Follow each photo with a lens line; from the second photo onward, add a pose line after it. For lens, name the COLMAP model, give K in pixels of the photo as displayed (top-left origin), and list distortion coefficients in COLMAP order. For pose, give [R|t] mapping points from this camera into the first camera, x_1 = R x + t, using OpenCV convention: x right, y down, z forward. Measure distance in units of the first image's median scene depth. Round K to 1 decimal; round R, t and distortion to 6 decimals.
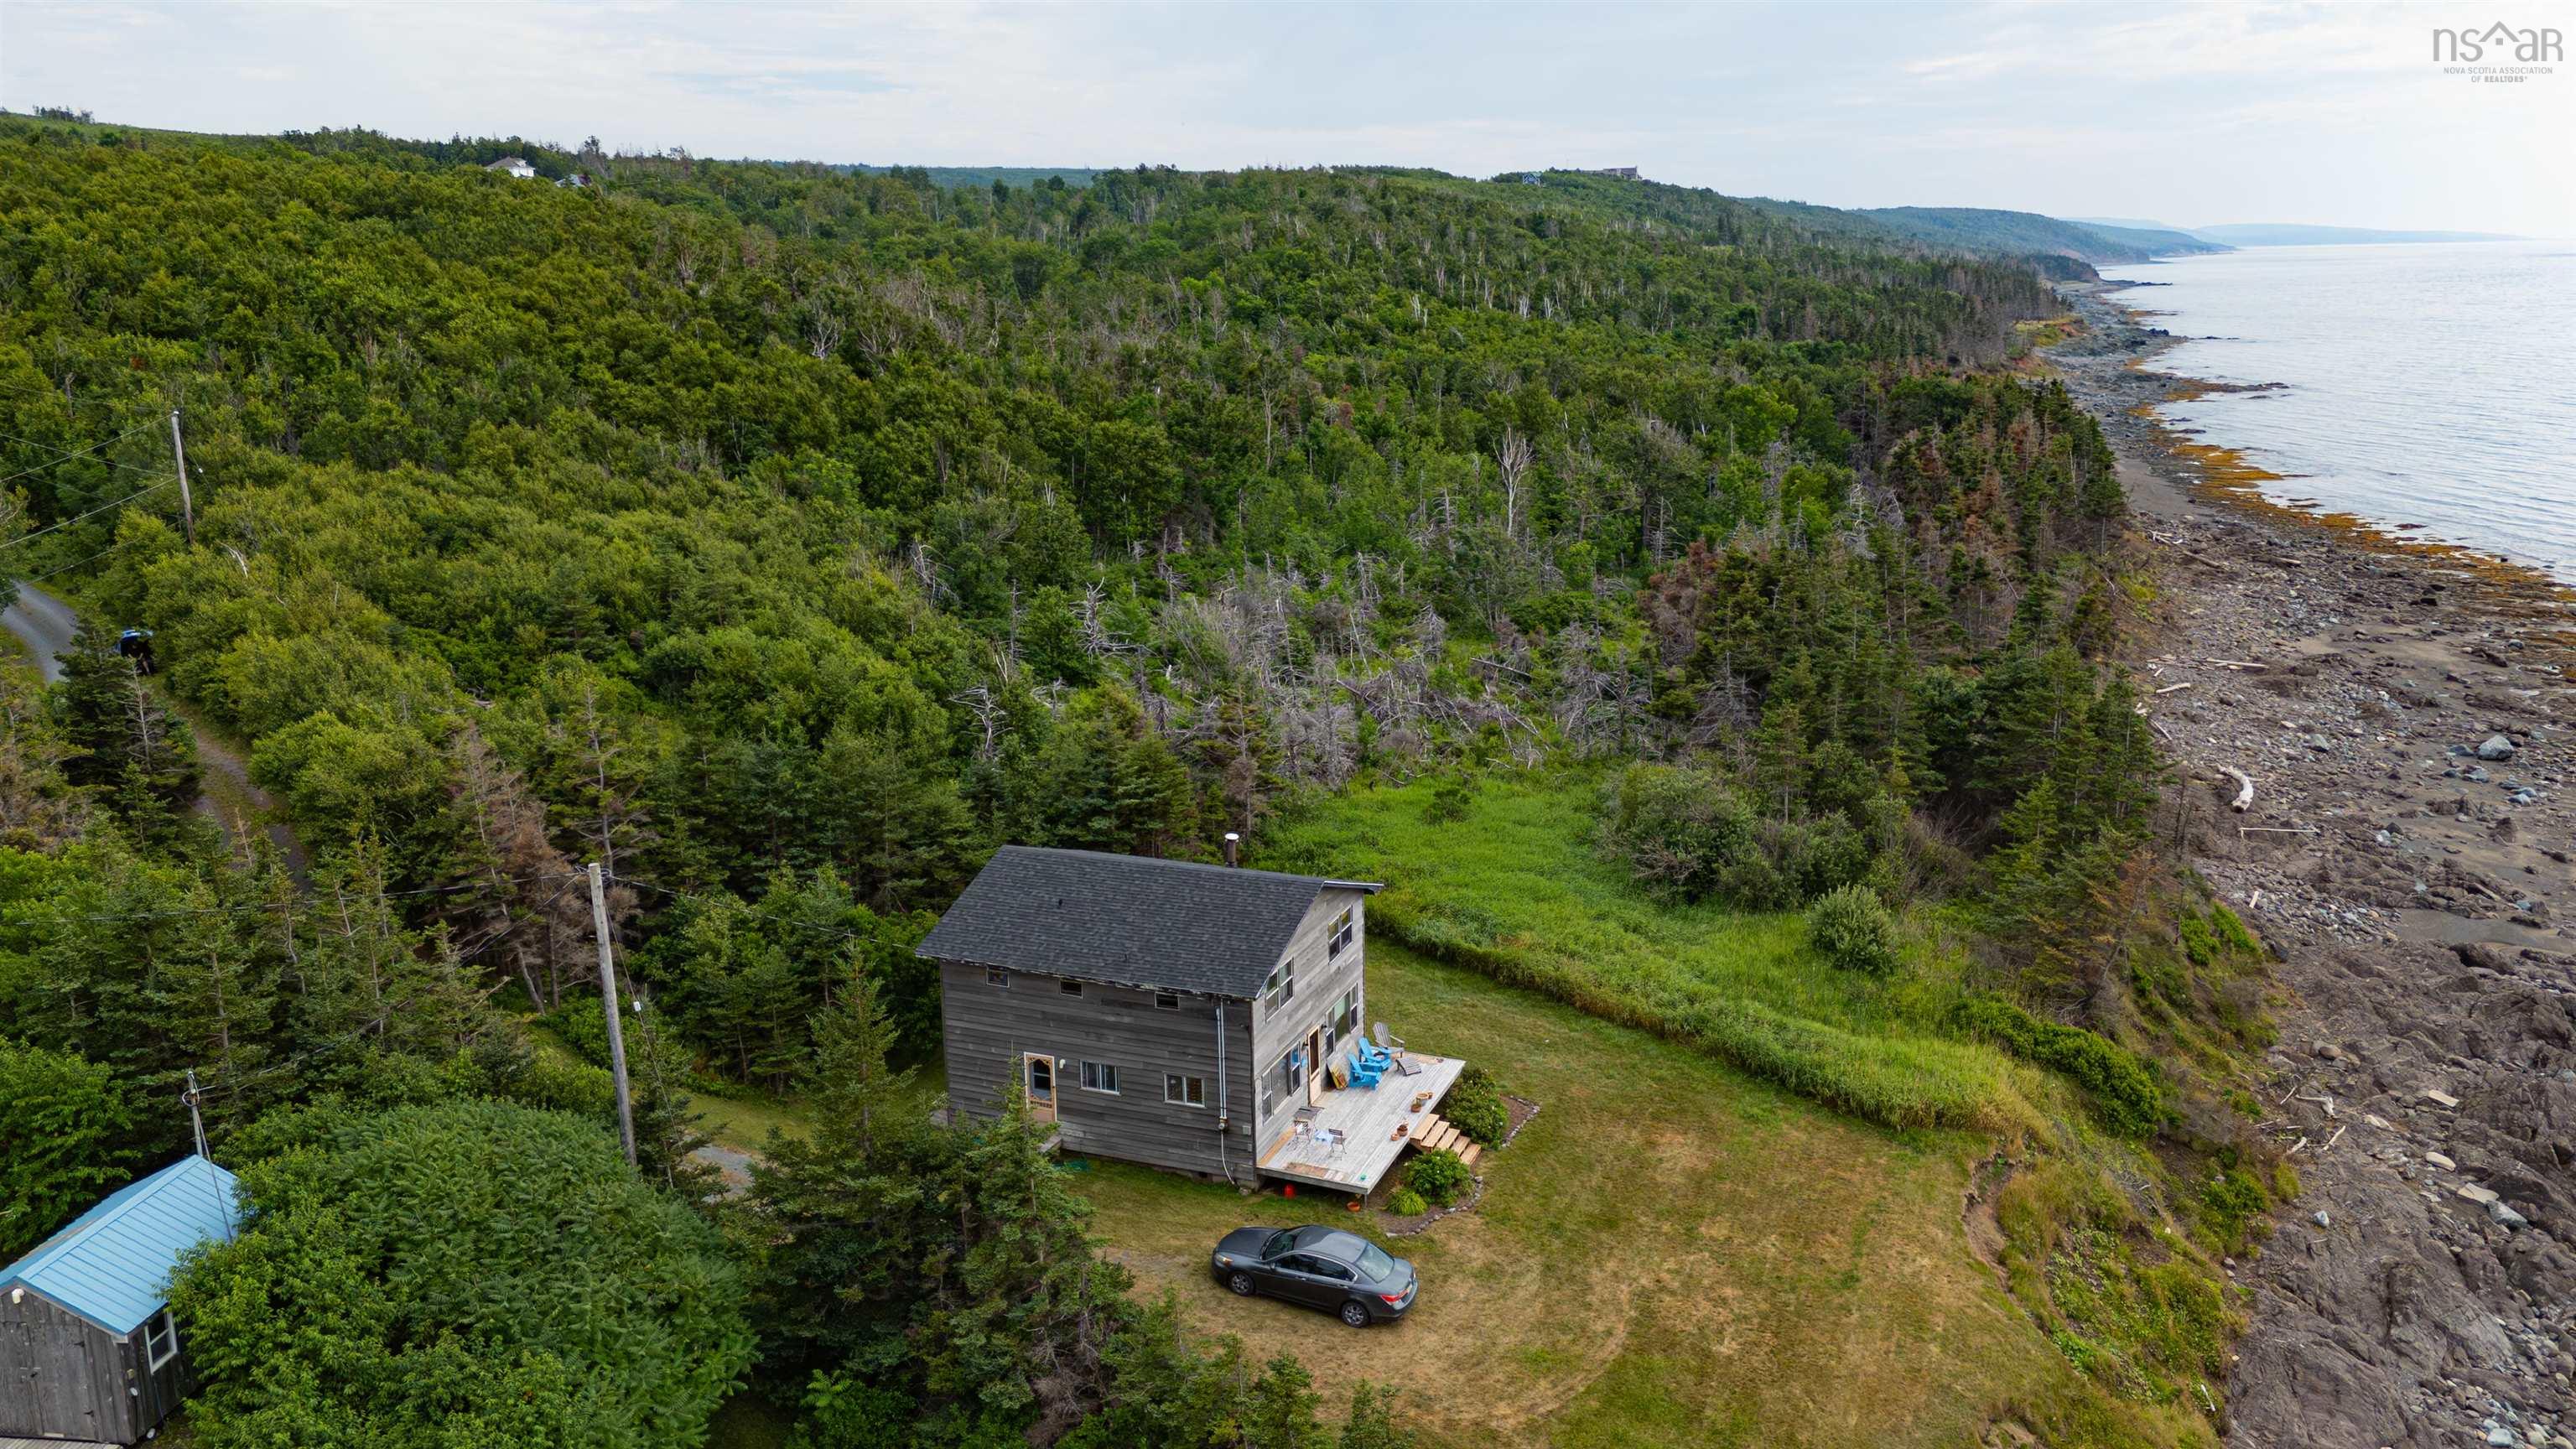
lens RADIAL K [[1890.8, 0, 1297.5], [0, 1890.8, 711.9], [0, 0, 1]] dist [0.091841, -0.099671]
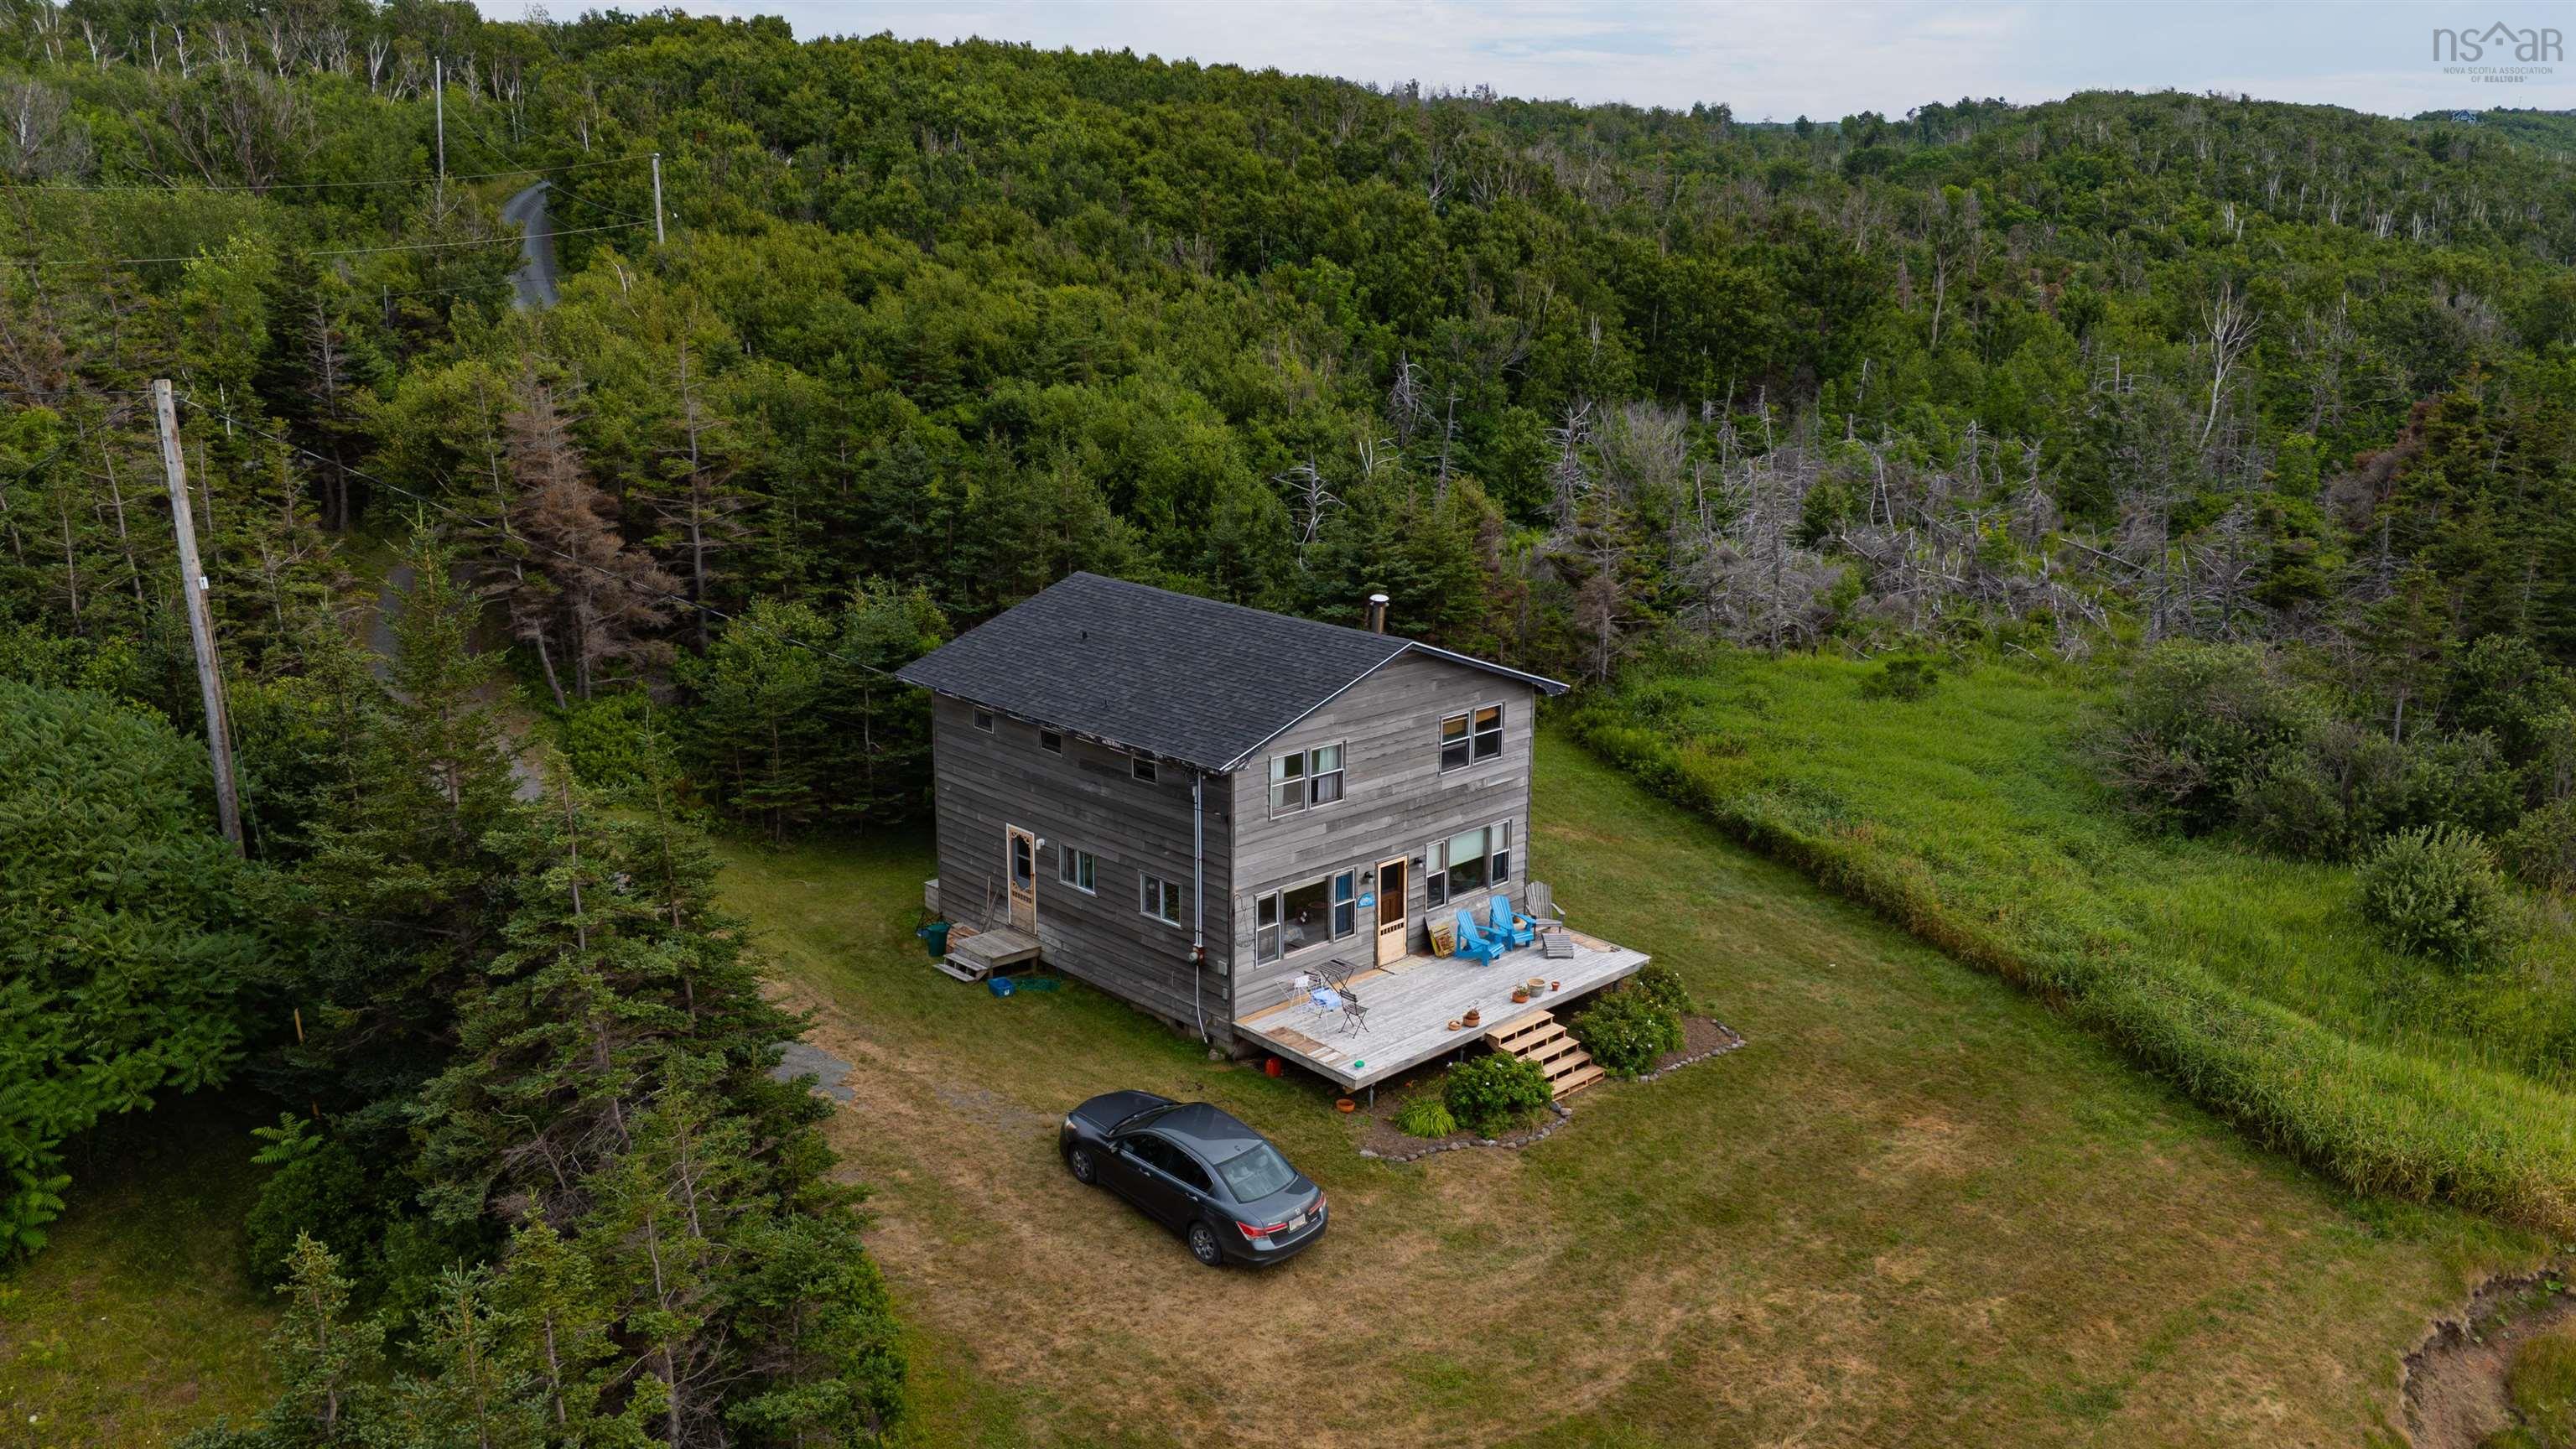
lens RADIAL K [[1890.8, 0, 1297.5], [0, 1890.8, 711.9], [0, 0, 1]] dist [0.091841, -0.099671]
pose [[0.914472, 0.120797, -0.386199, 0.198974], [-0.114132, 0.992651, 0.040234, 0.075712], [0.388221, 0.007285, 0.921538, 0.292605]]
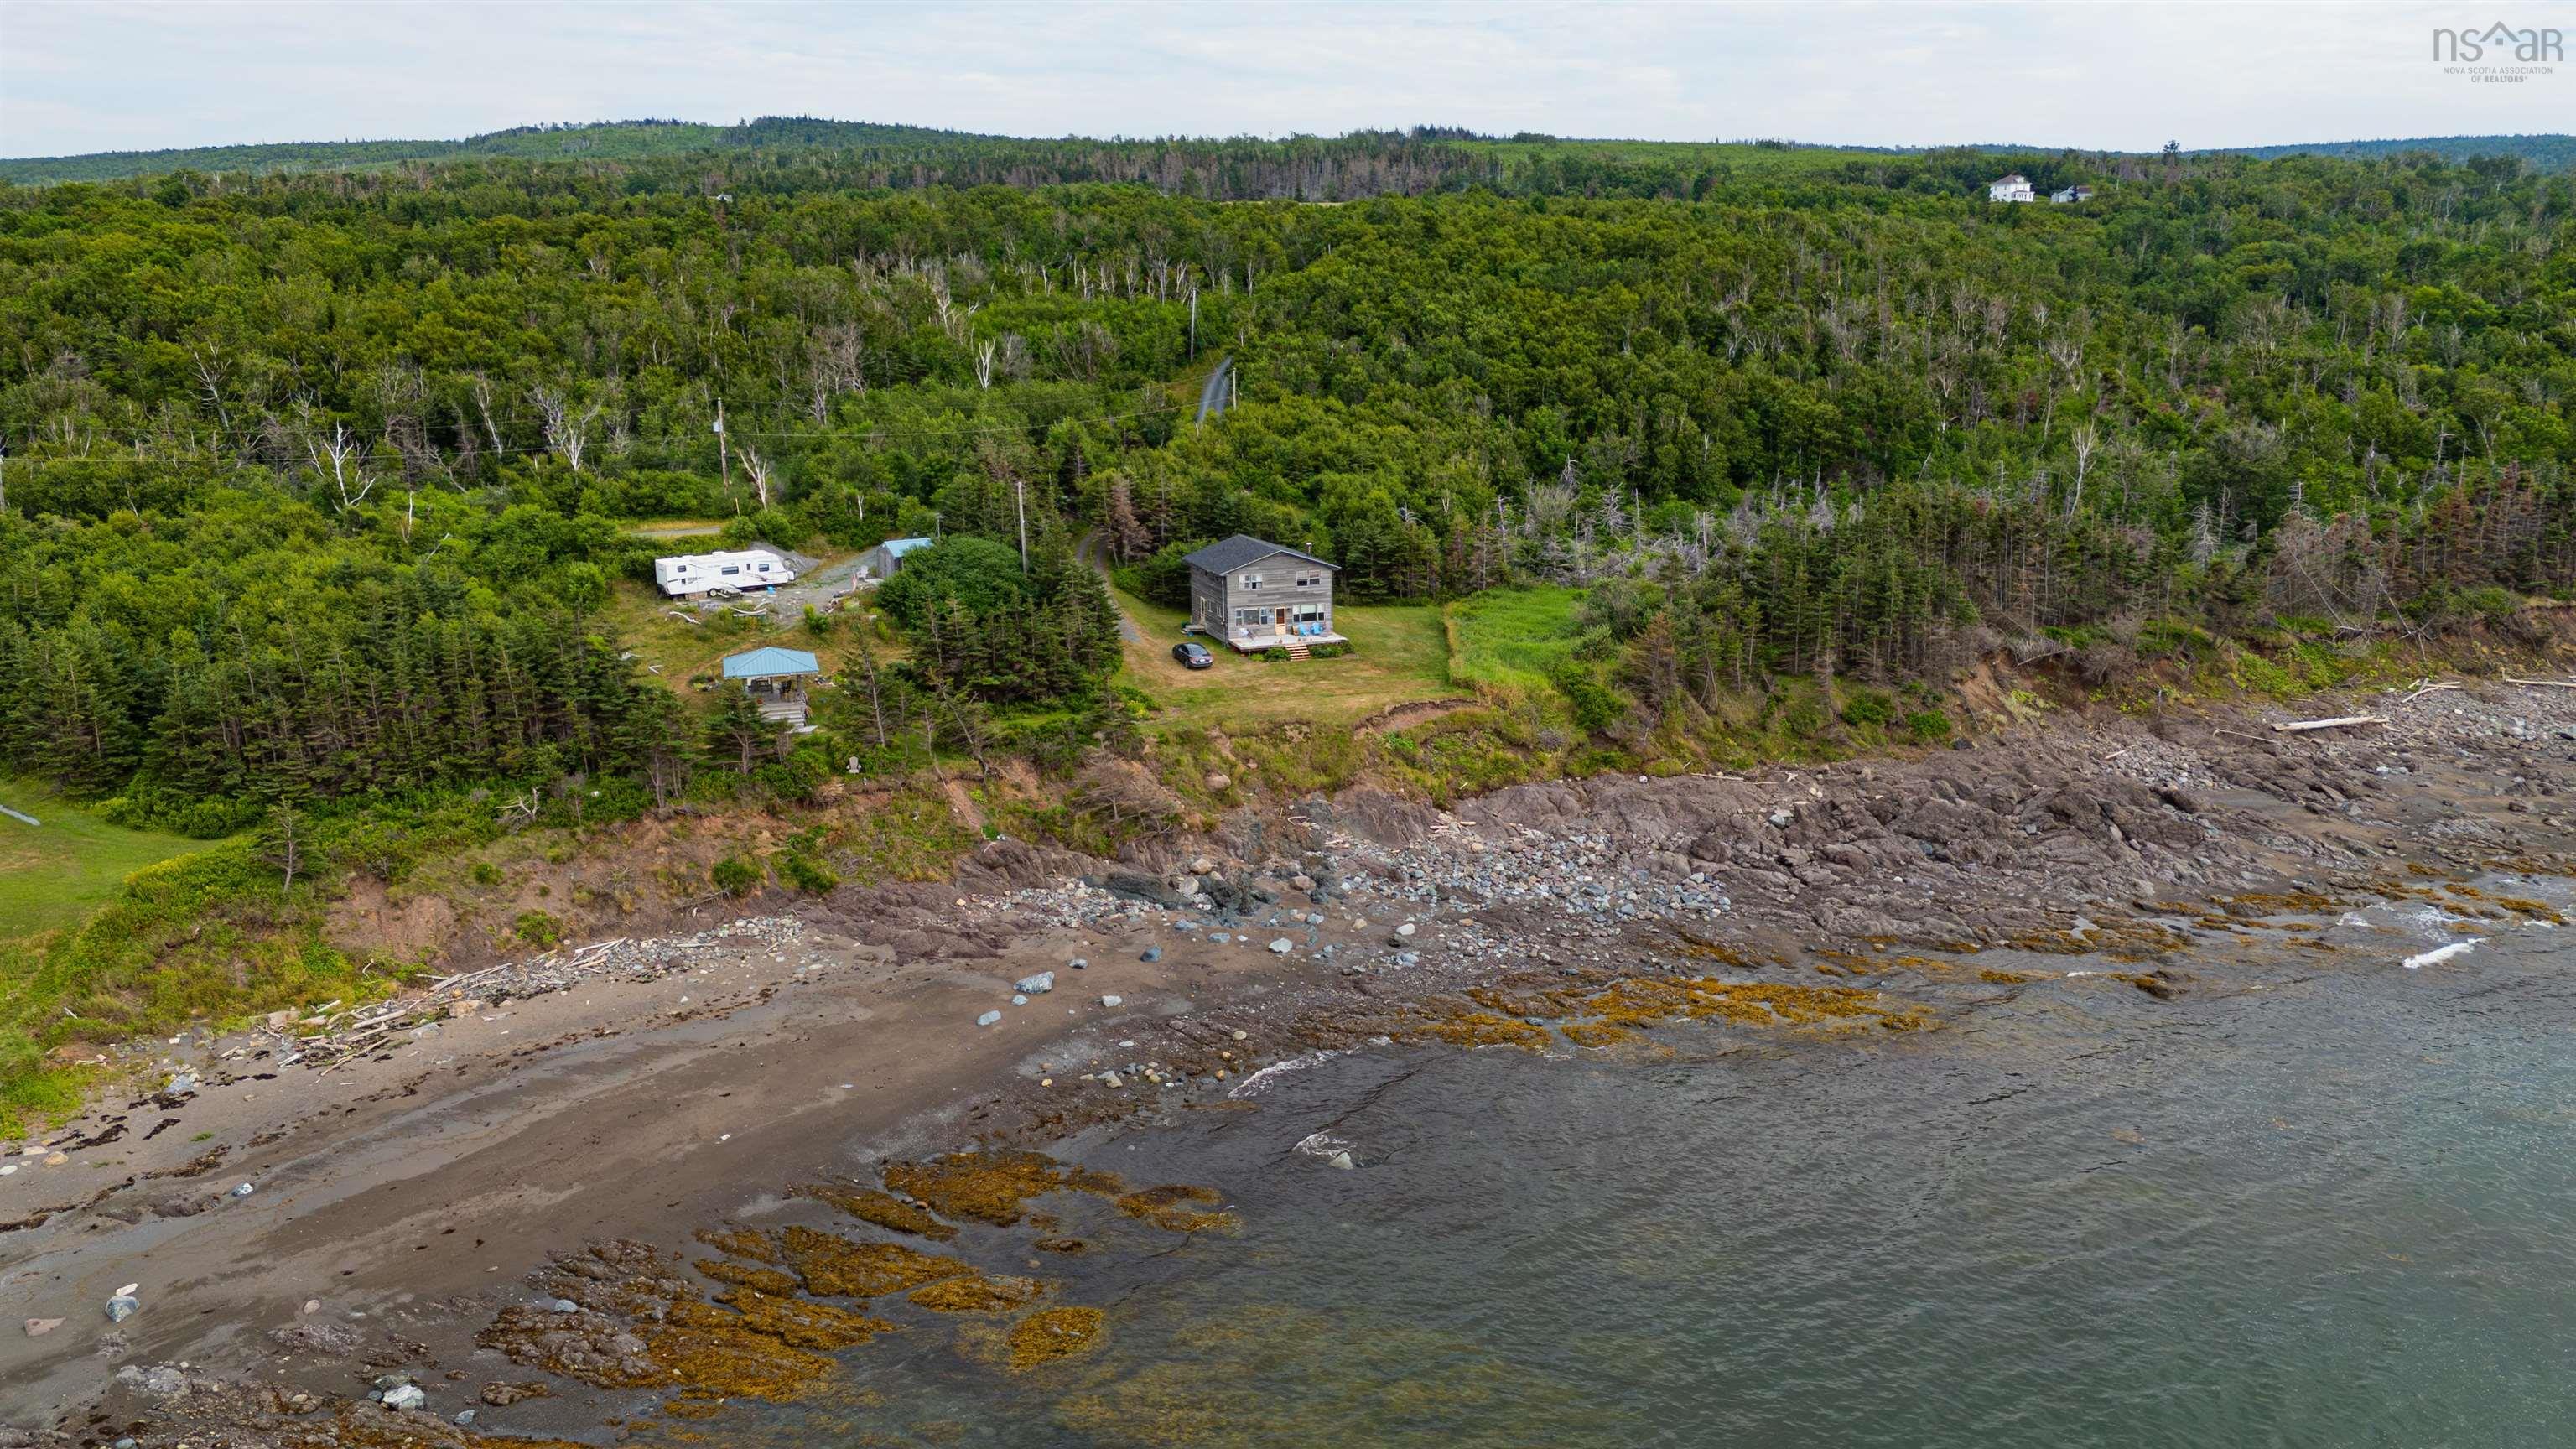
lens RADIAL K [[1883.7, 0, 1296.6], [0, 1883.7, 720.4], [0, 0, 1]] dist [0.113174, -0.151649]
pose [[0.666221, 0.176816, -0.724490, 1.678782], [-0.169399, 0.981972, 0.083881, 0.081320], [0.726260, 0.066844, 0.684162, -0.681055]]
